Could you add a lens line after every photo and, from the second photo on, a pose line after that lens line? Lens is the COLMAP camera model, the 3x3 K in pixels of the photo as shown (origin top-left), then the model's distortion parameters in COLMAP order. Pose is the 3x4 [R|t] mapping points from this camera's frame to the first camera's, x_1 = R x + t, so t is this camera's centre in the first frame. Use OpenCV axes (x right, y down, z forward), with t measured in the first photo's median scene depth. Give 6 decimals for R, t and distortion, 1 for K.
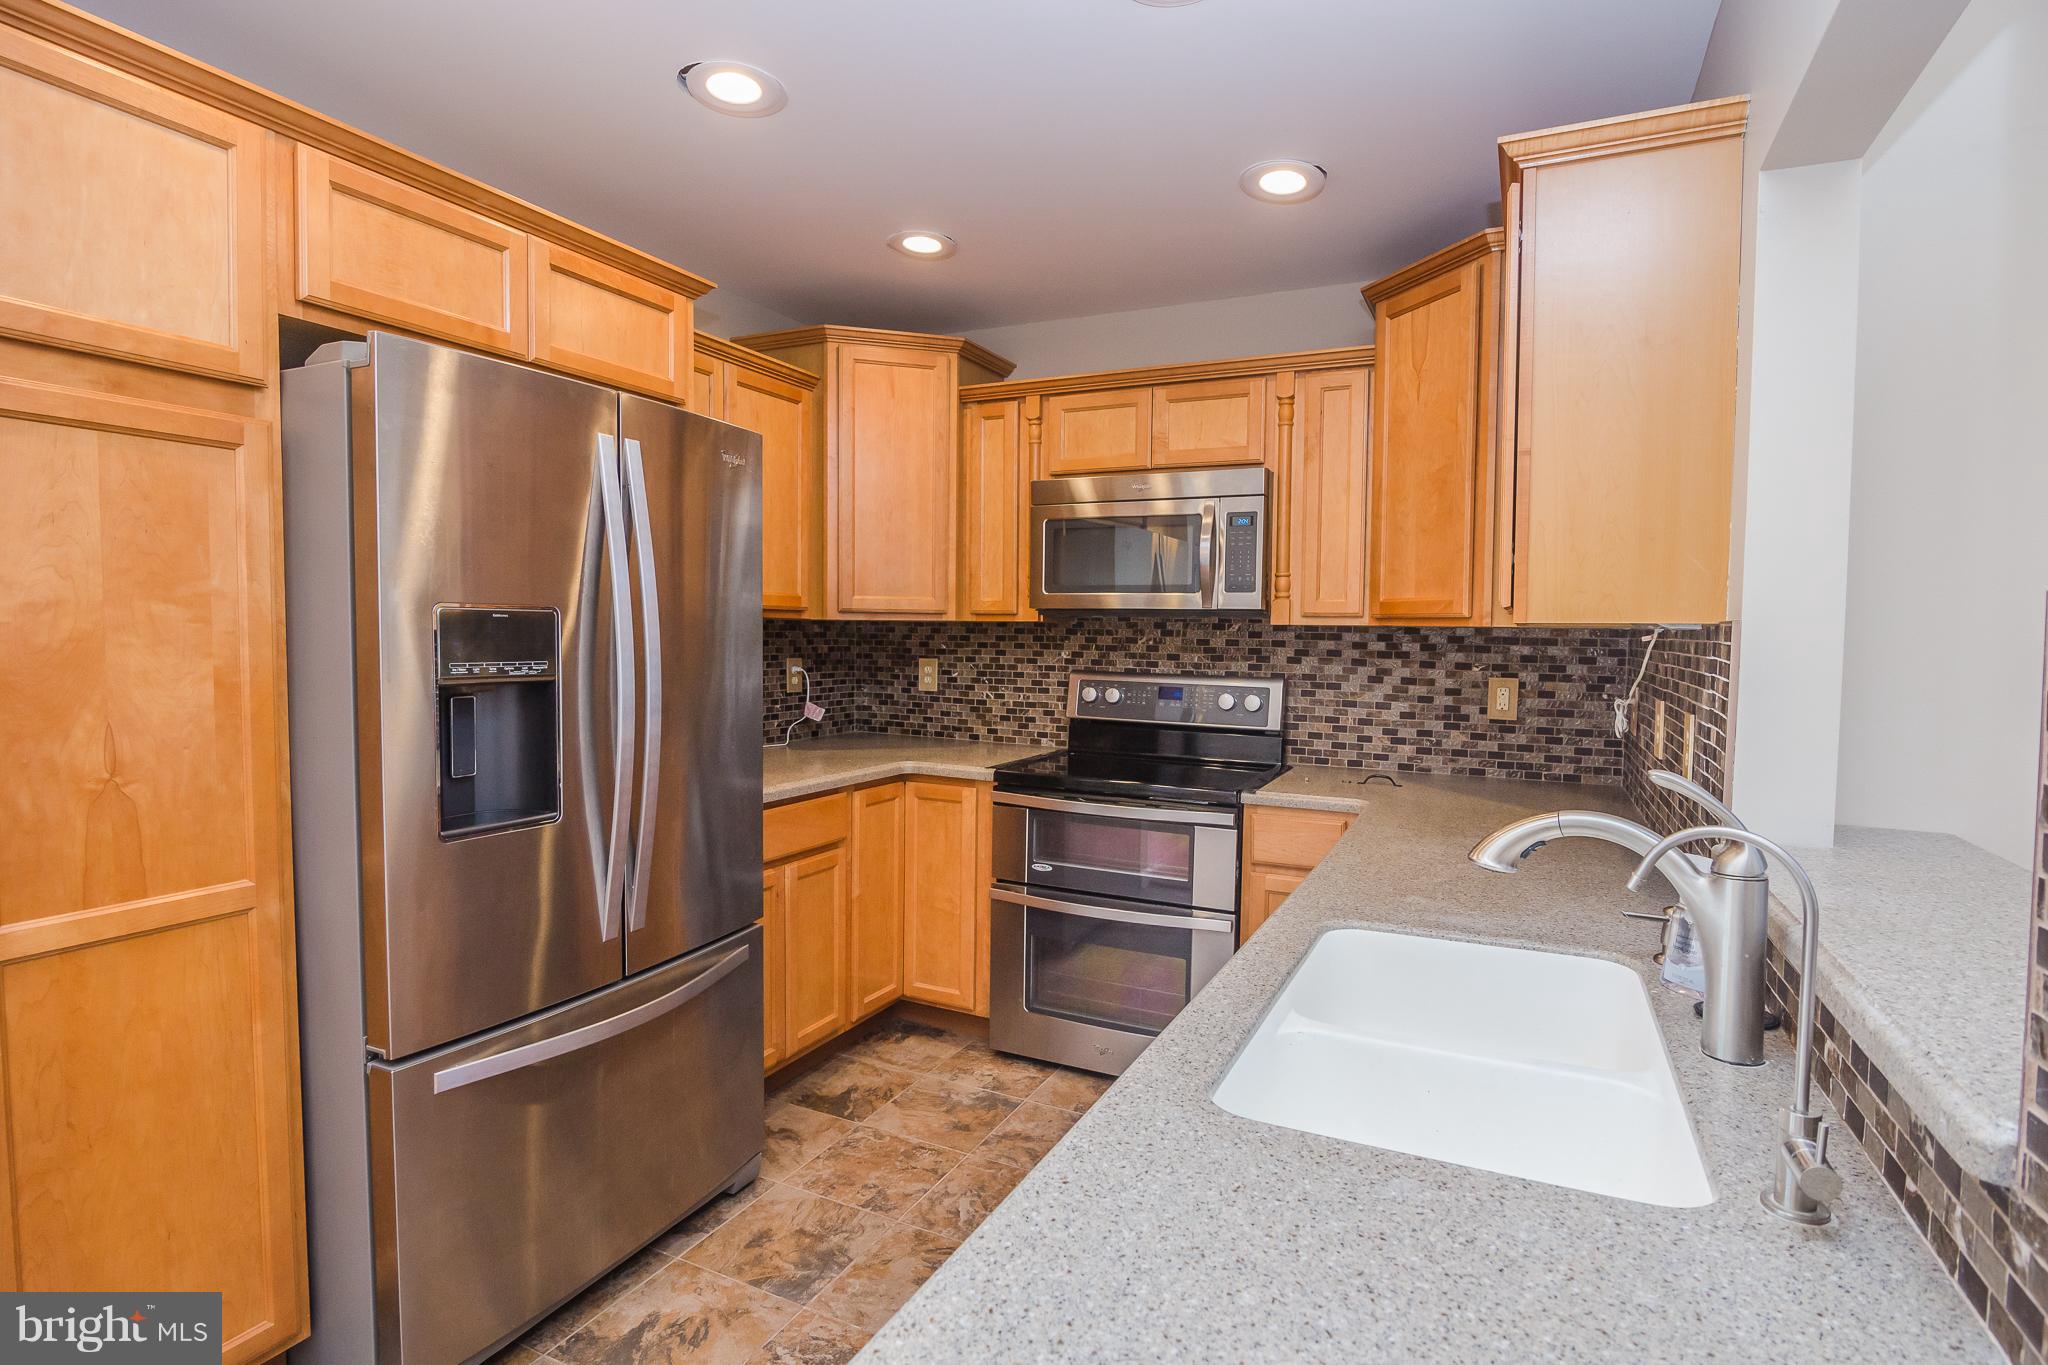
lens RADIAL K [[1026.4, 0, 1024.9], [0, 1026.4, 684.5], [0, 0, 1]] dist [-0.017008, -0.000318]
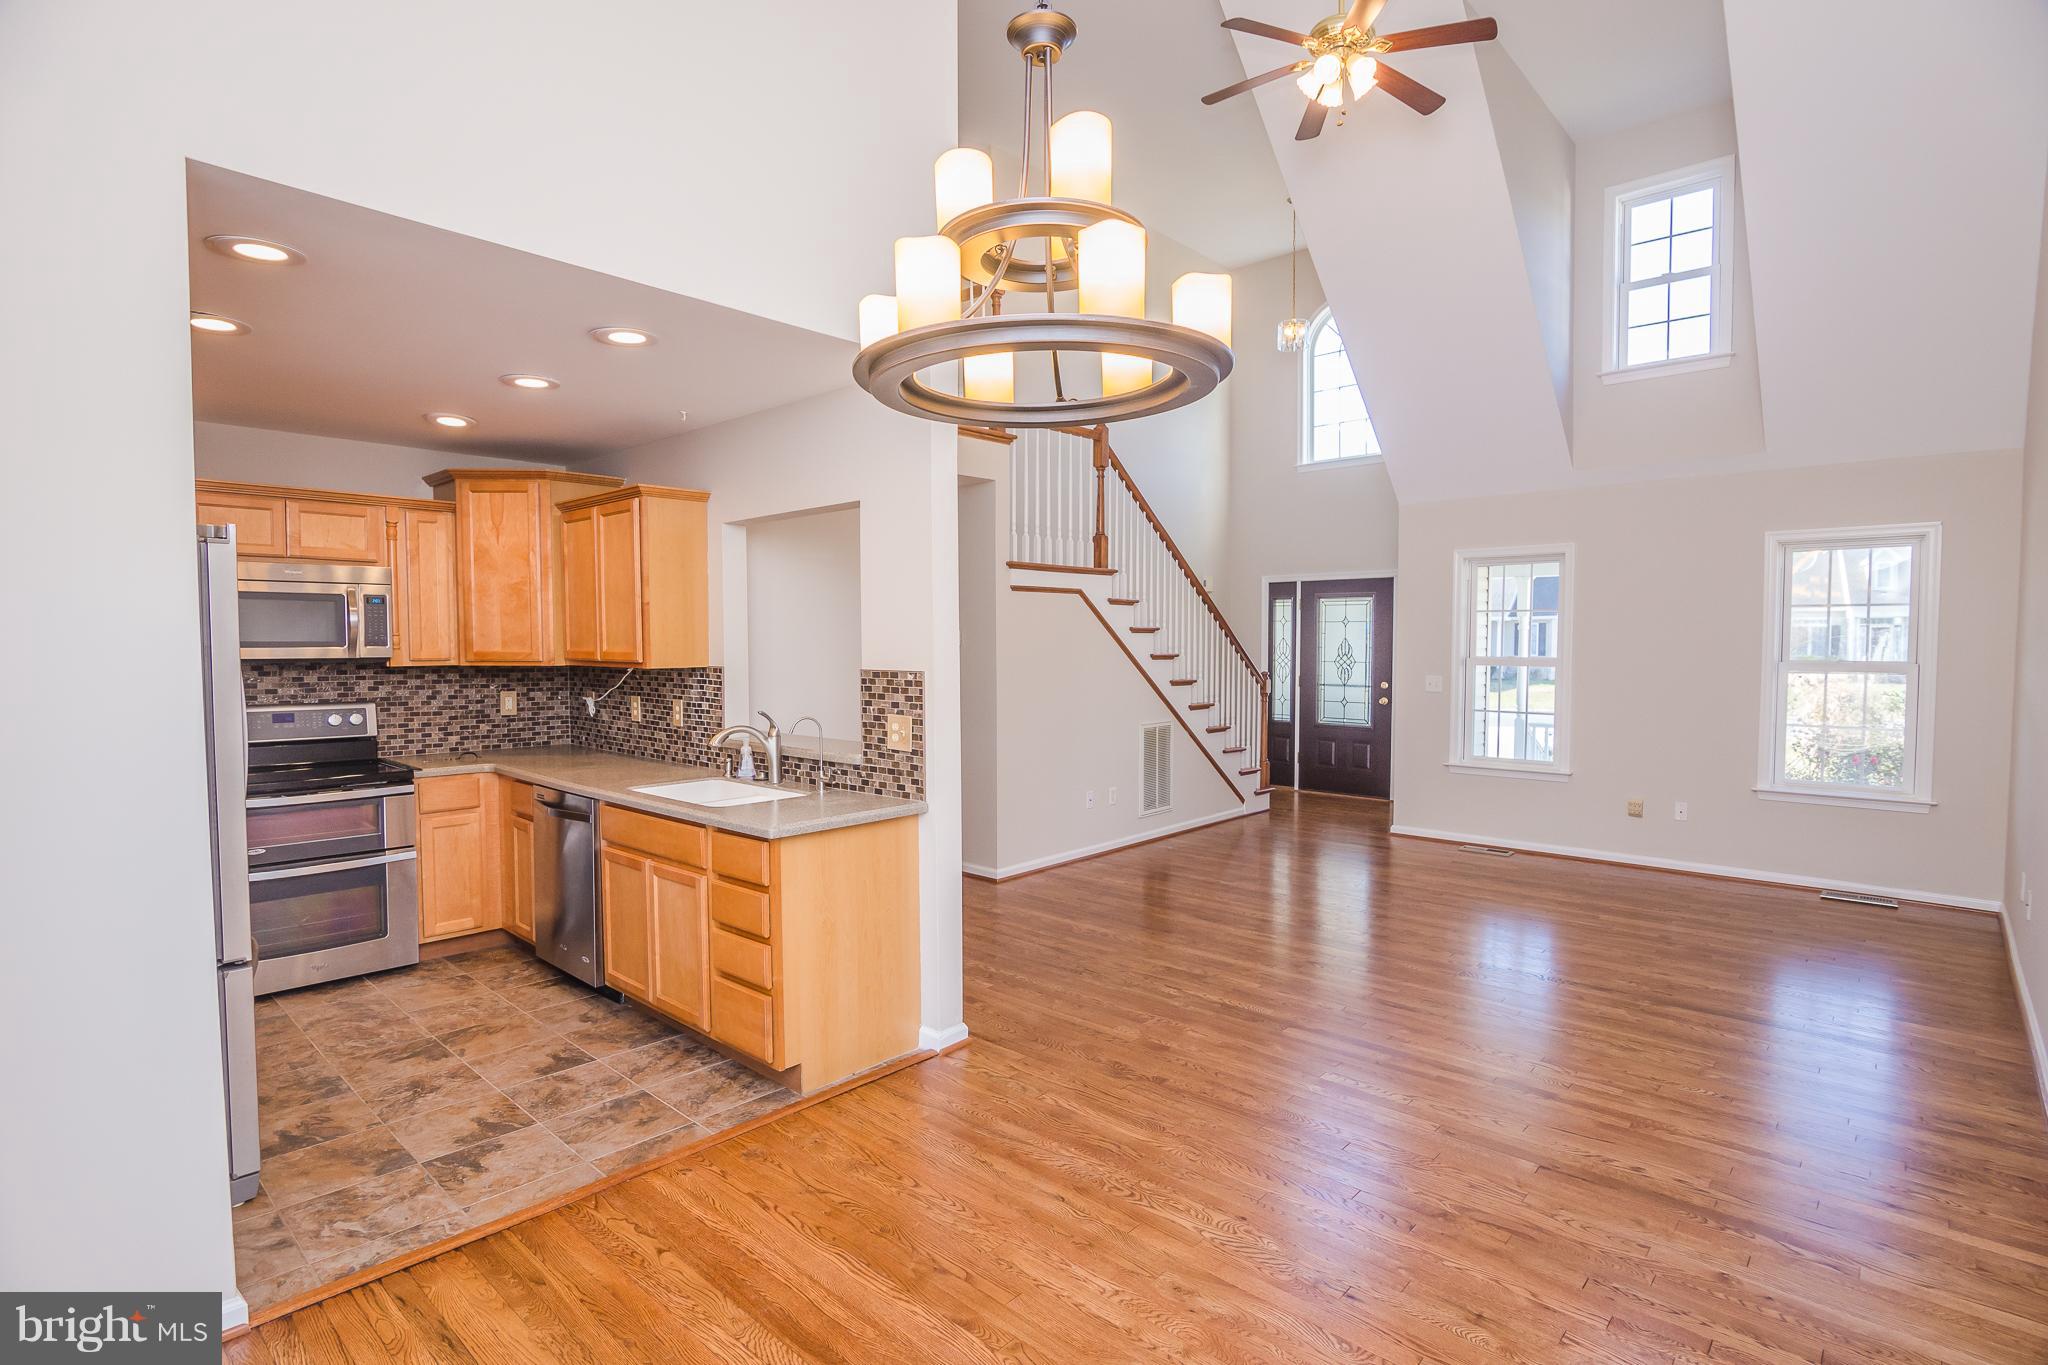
lens RADIAL K [[995.7, 0, 1022.9], [0, 995.7, 685.8], [0, 0, 1]] dist [-0.018466, -0.000527]
pose [[0.290664, -0.056094, 0.955180, -0.876368], [0.056147, 0.997560, 0.041498, -0.035948], [-0.955177, 0.041568, 0.293104, -0.341622]]
